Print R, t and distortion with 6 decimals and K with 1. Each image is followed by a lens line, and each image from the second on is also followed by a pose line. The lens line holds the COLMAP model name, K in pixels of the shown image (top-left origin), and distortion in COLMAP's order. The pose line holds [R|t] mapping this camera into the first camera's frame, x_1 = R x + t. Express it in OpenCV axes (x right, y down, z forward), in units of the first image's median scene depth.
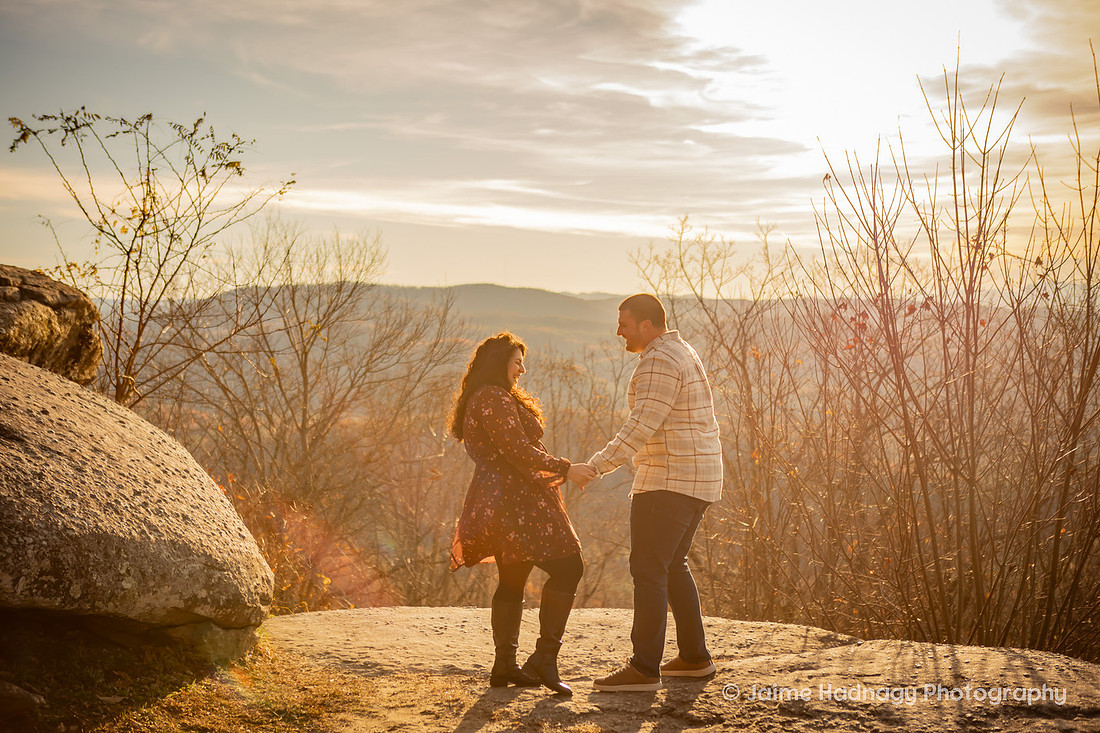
lens RADIAL K [[1534.9, 0, 550.0], [0, 1534.9, 366.5], [0, 0, 1]] dist [0.018636, -0.006317]
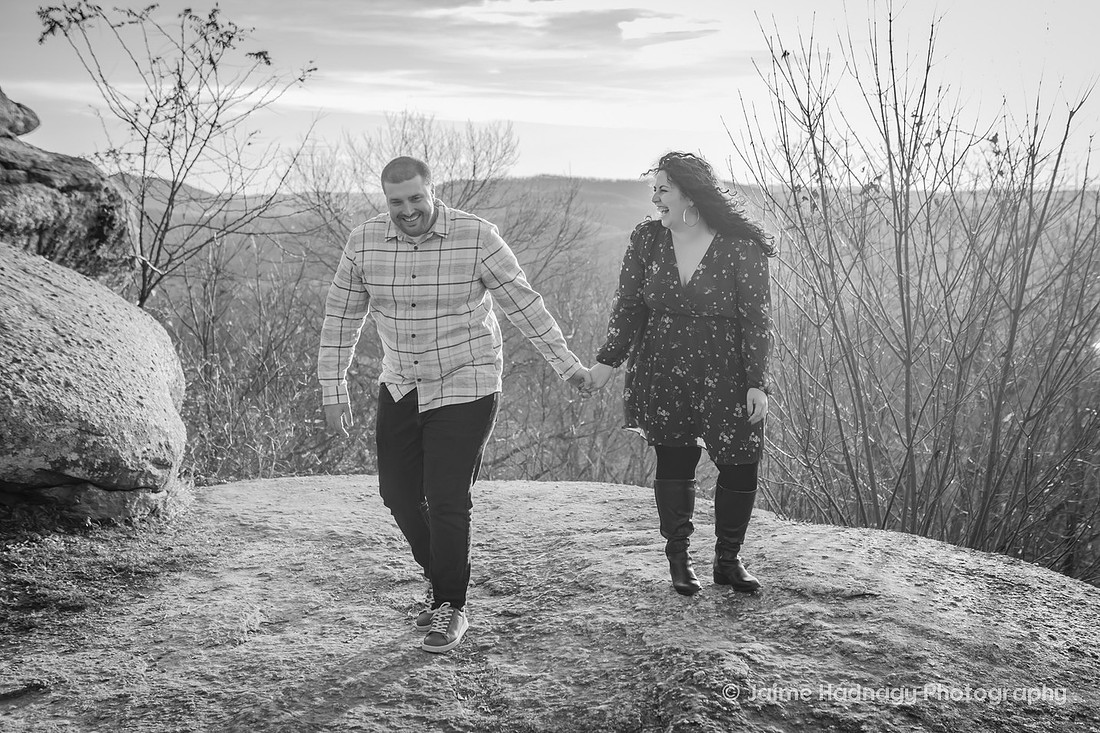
lens RADIAL K [[1445.4, 0, 550.0], [0, 1445.4, 366.5], [0, 0, 1]] dist [0.000598, 0.042006]
pose [[0.990579, 0.013841, -0.136239, 0.163889], [-0.003416, 0.997067, 0.076454, 0.006410], [0.136897, -0.075269, 0.987721, 0.048671]]
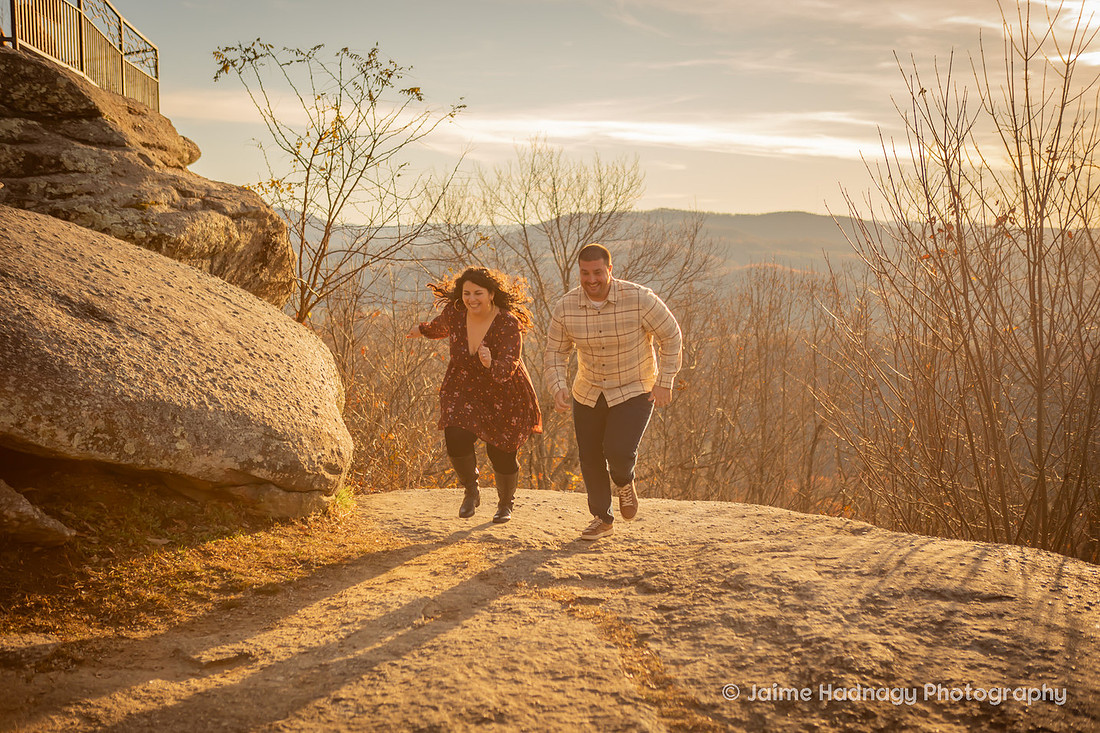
lens RADIAL K [[1445.4, 0, 550.0], [0, 1445.4, 366.5], [0, 0, 1]] dist [0.000598, 0.042006]
pose [[0.976340, 0.026751, -0.214582, 0.153553], [-0.015401, 0.998401, 0.054393, 0.011624], [0.215694, -0.049801, 0.975190, -0.004626]]
